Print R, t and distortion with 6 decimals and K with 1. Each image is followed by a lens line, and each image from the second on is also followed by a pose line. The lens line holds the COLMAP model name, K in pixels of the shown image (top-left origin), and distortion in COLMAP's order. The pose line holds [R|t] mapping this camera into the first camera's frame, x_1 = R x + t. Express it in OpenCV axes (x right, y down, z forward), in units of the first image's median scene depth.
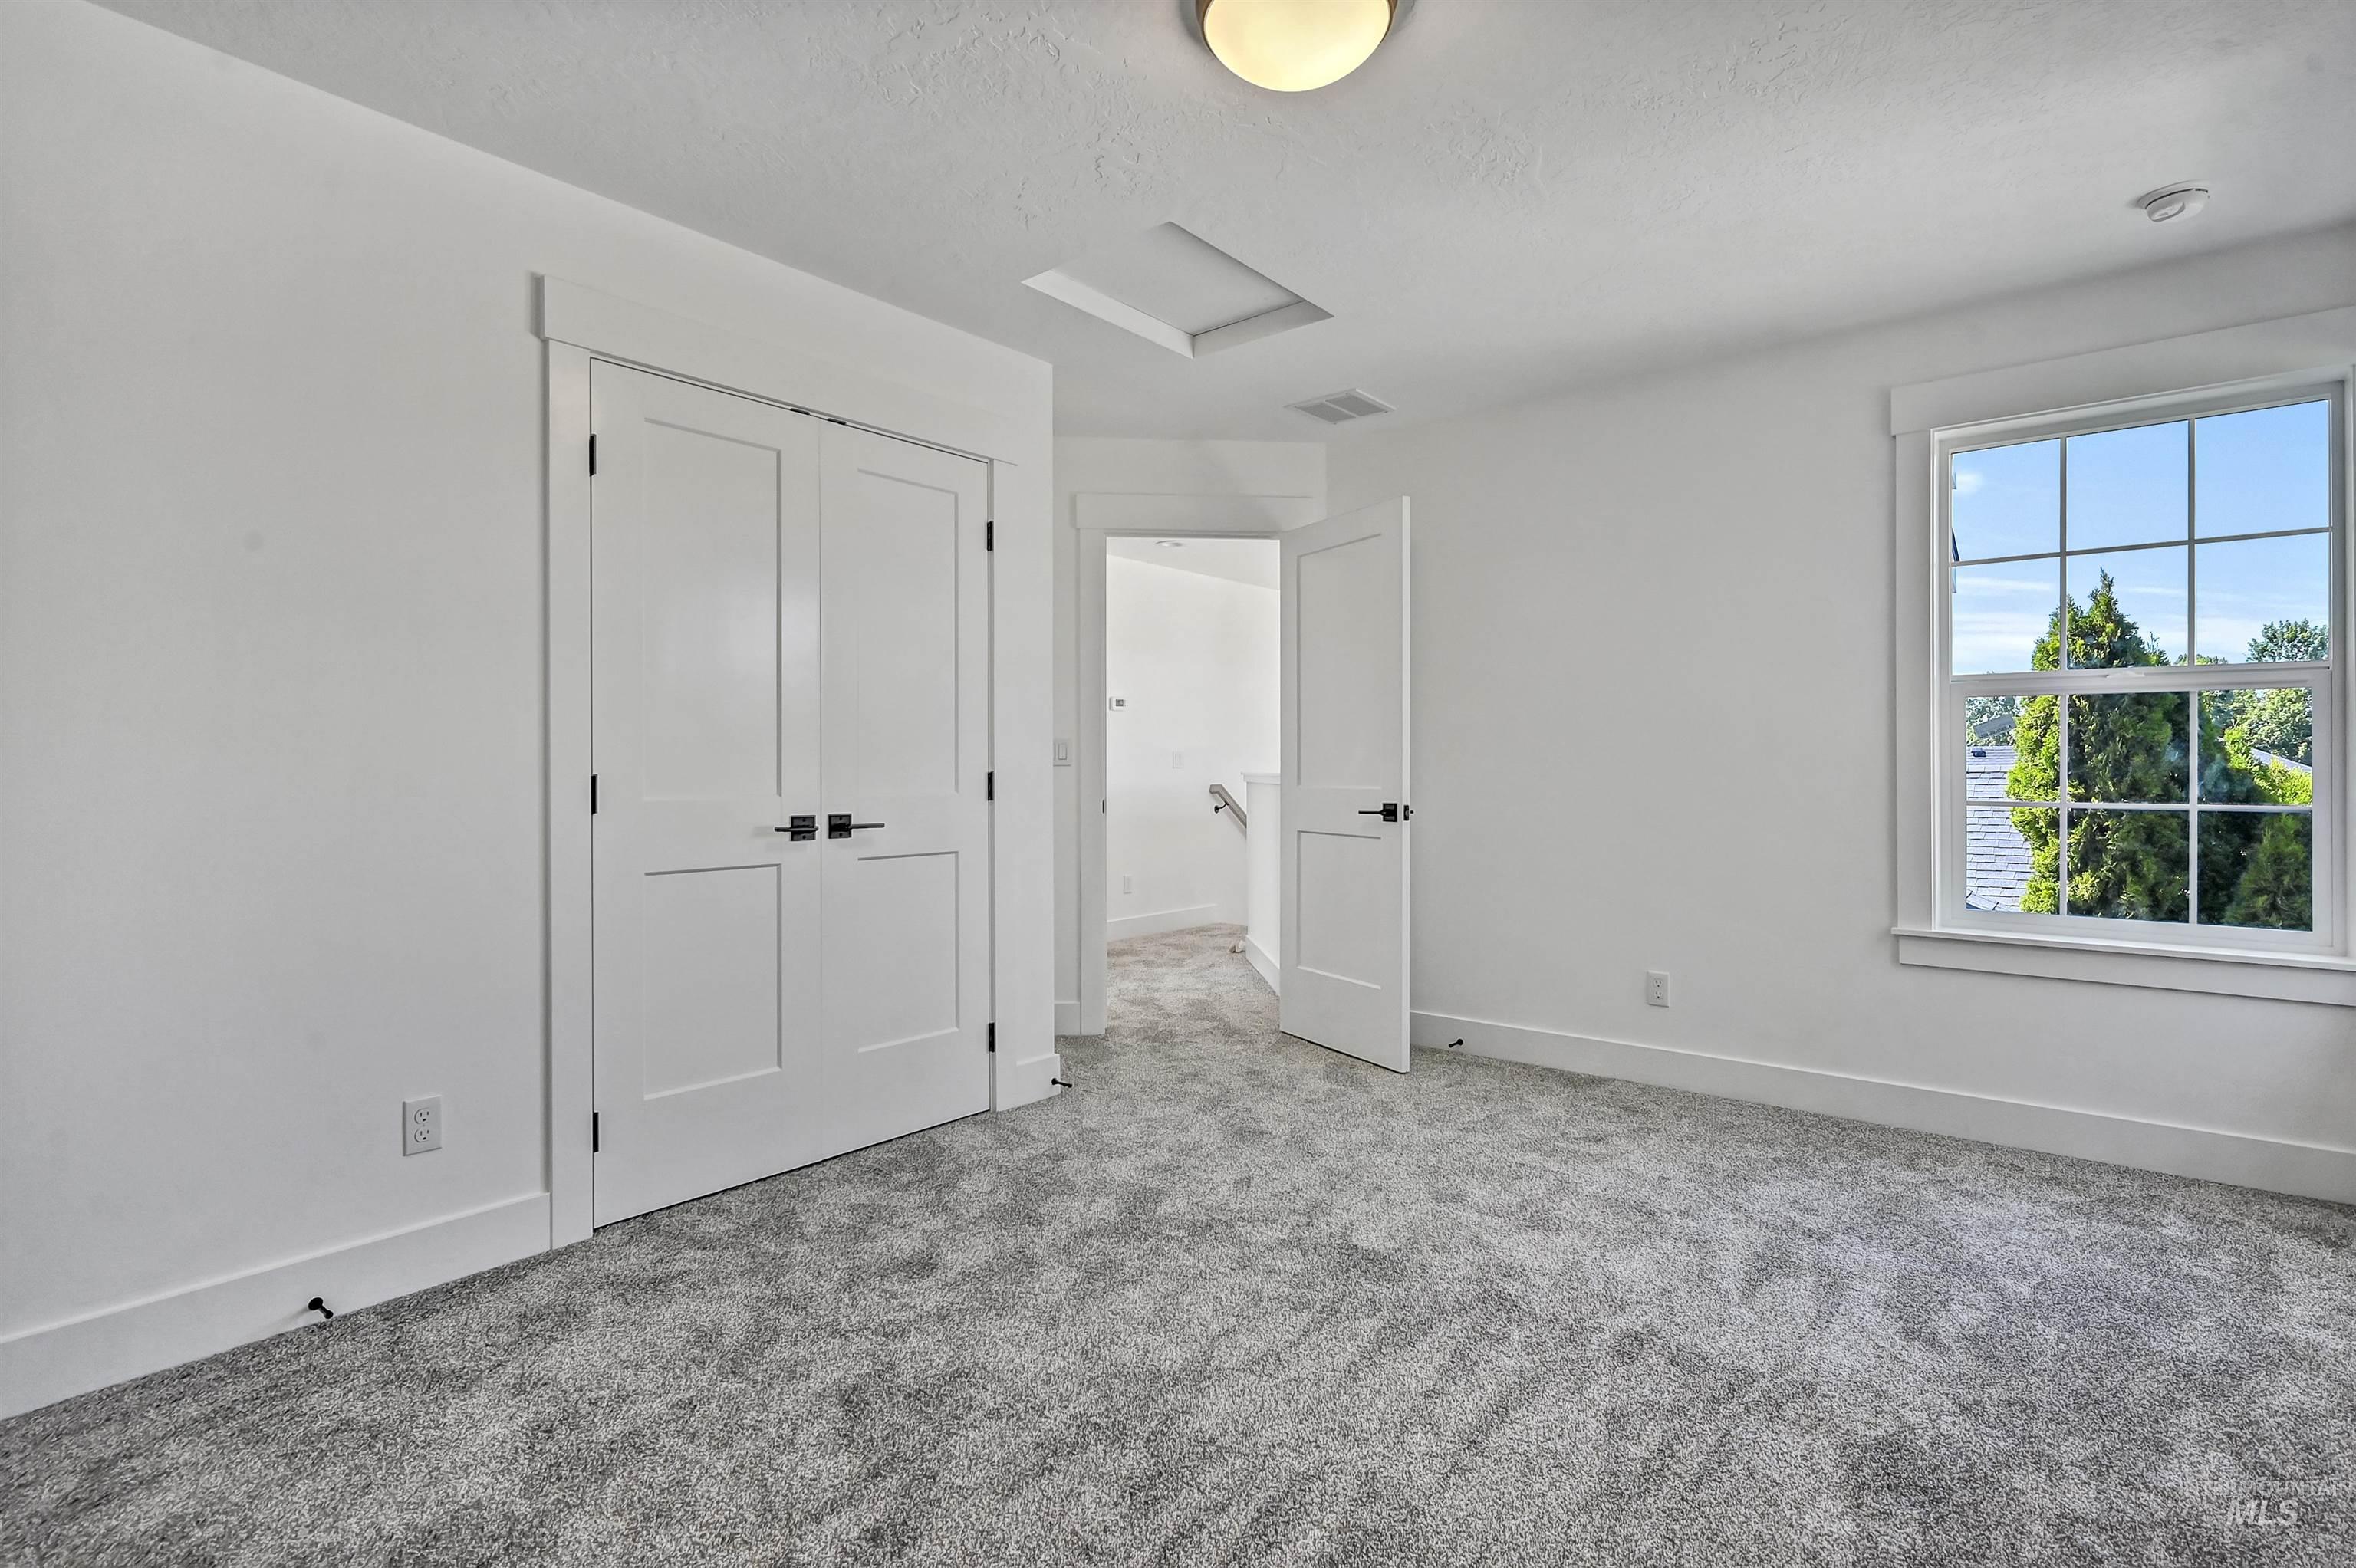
lens RADIAL K [[1147.2, 0, 1177.7], [0, 1147.2, 766.4], [0, 0, 1]] dist [0.002225, 0.000630]
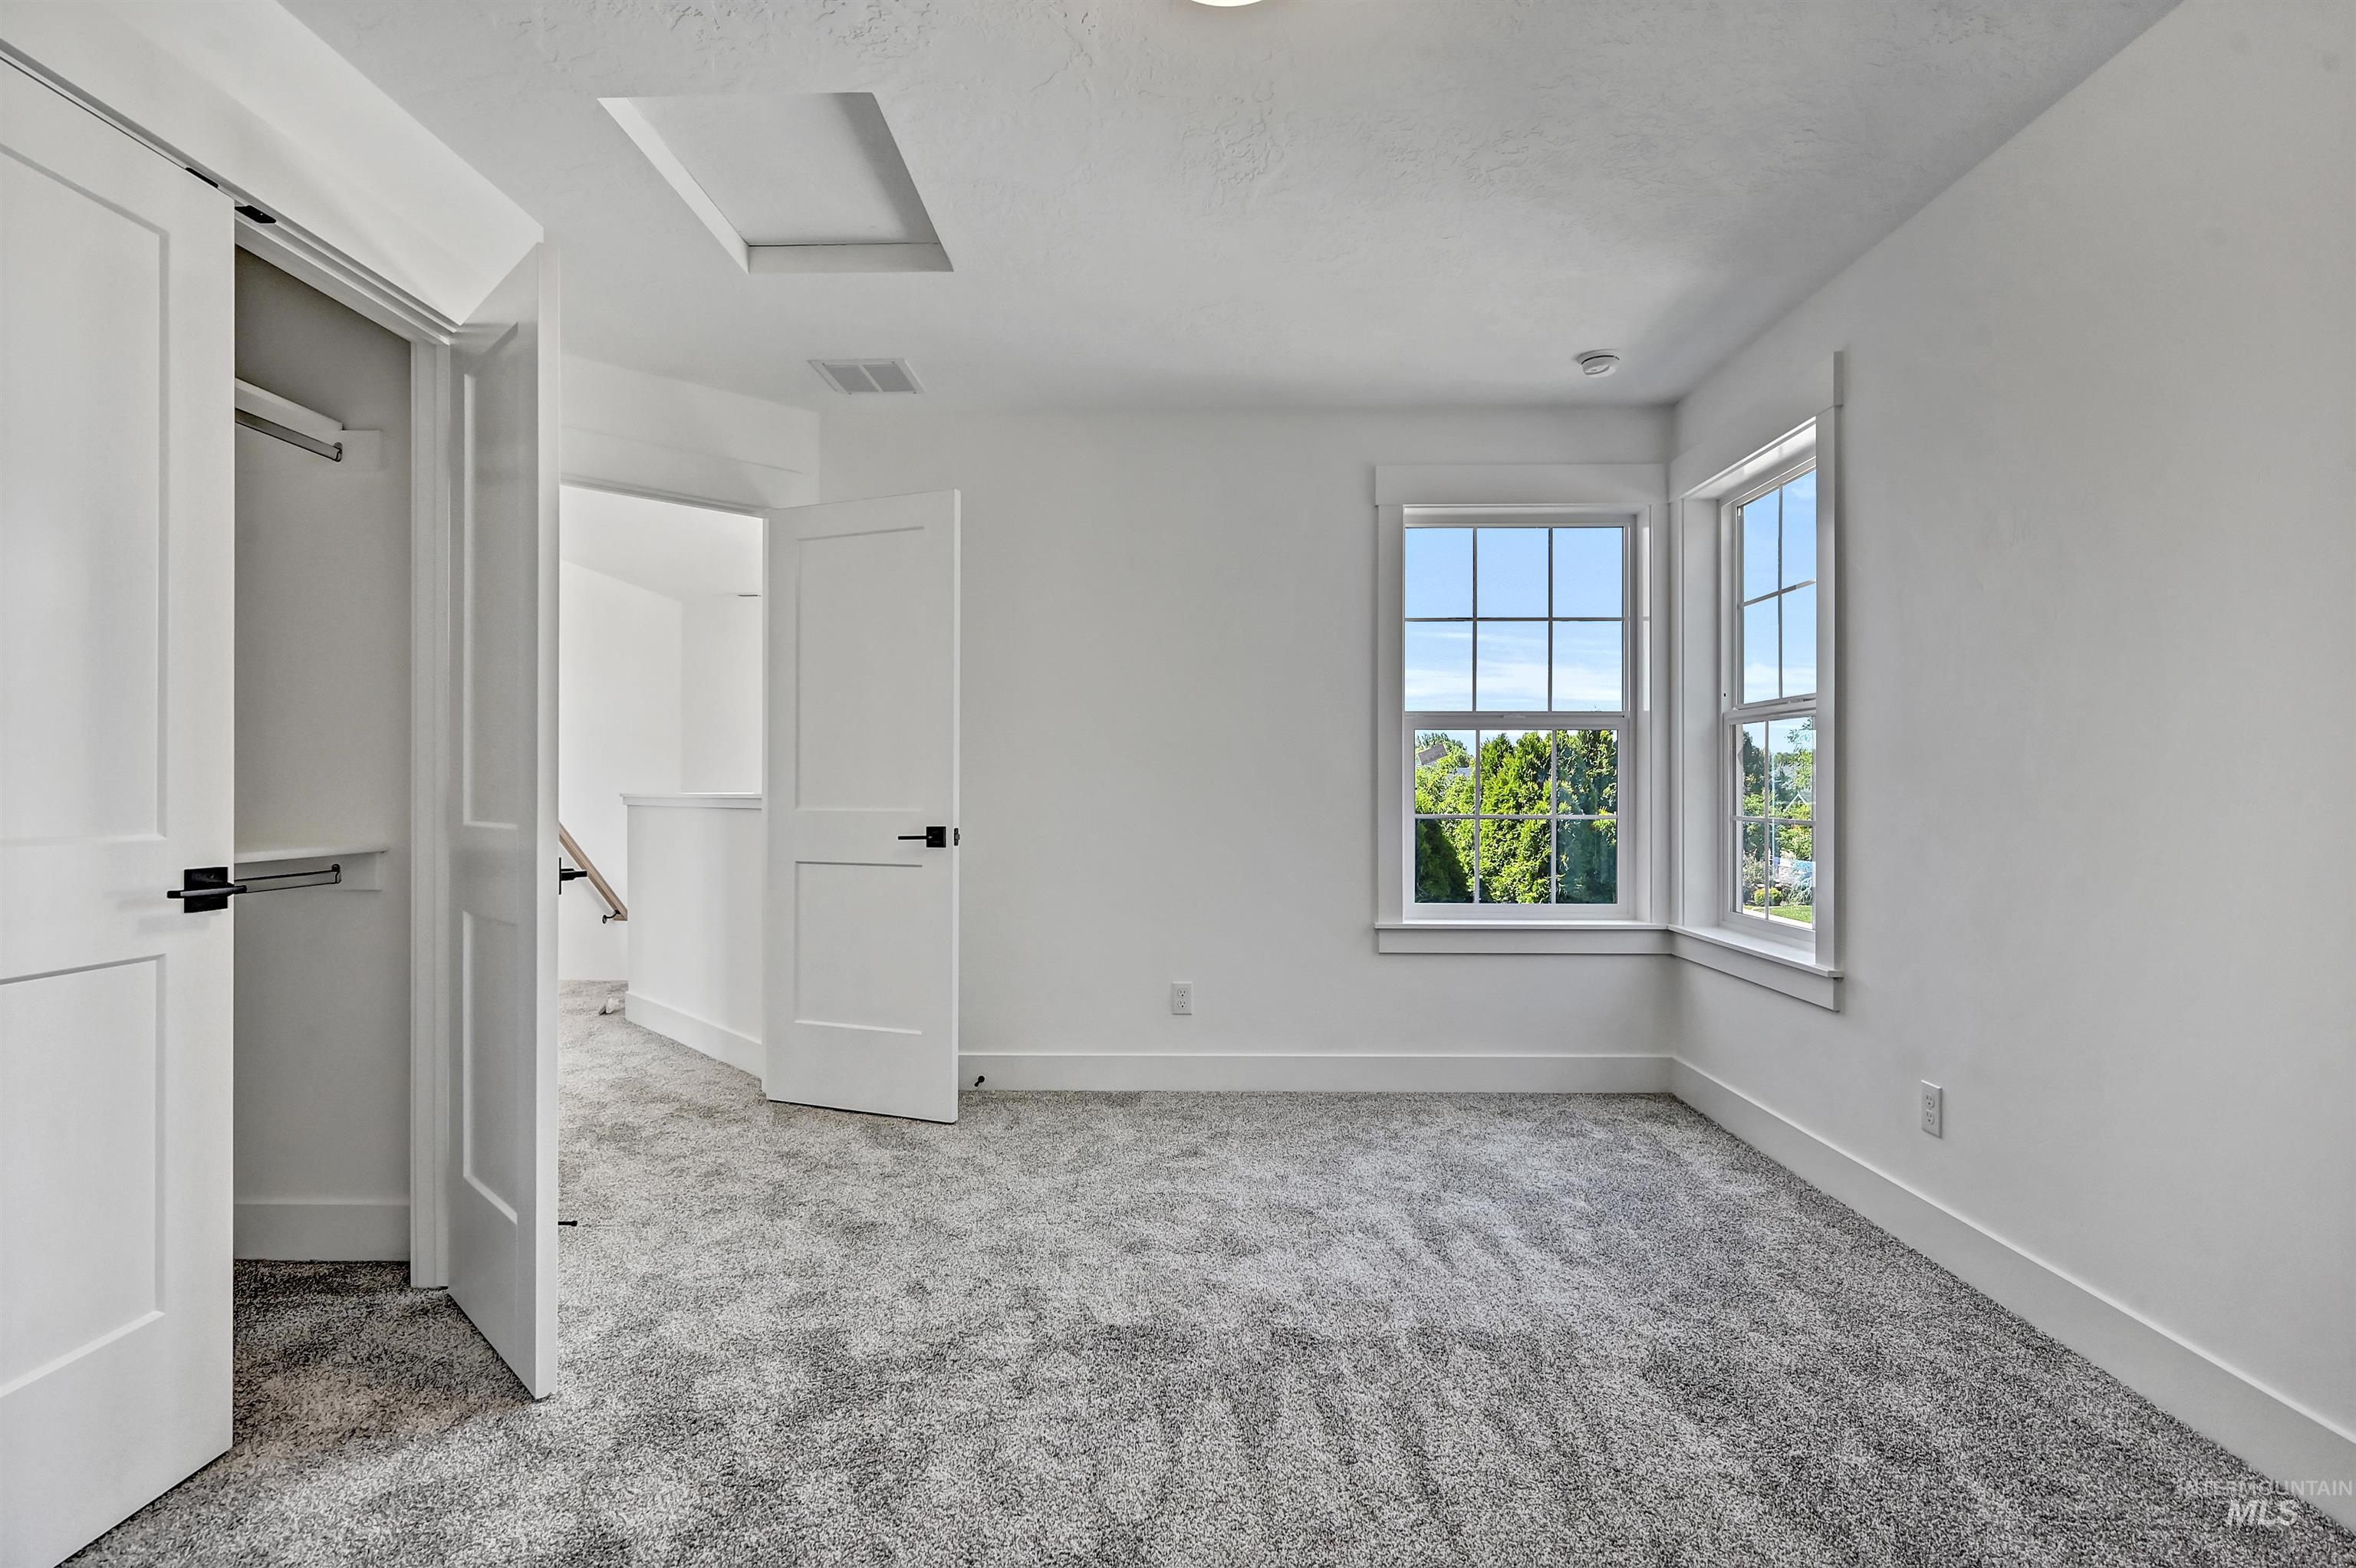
lens RADIAL K [[1146.6, 0, 1178.0], [0, 1146.6, 784.0], [0, 0, 1]] dist [0.000966, 0.000508]
pose [[0.782566, 0.002049, 0.622564, -0.301079], [-0.000146, 0.999995, -0.003109, 0.001819], [-0.622568, 0.002342, 0.782562, 0.231671]]
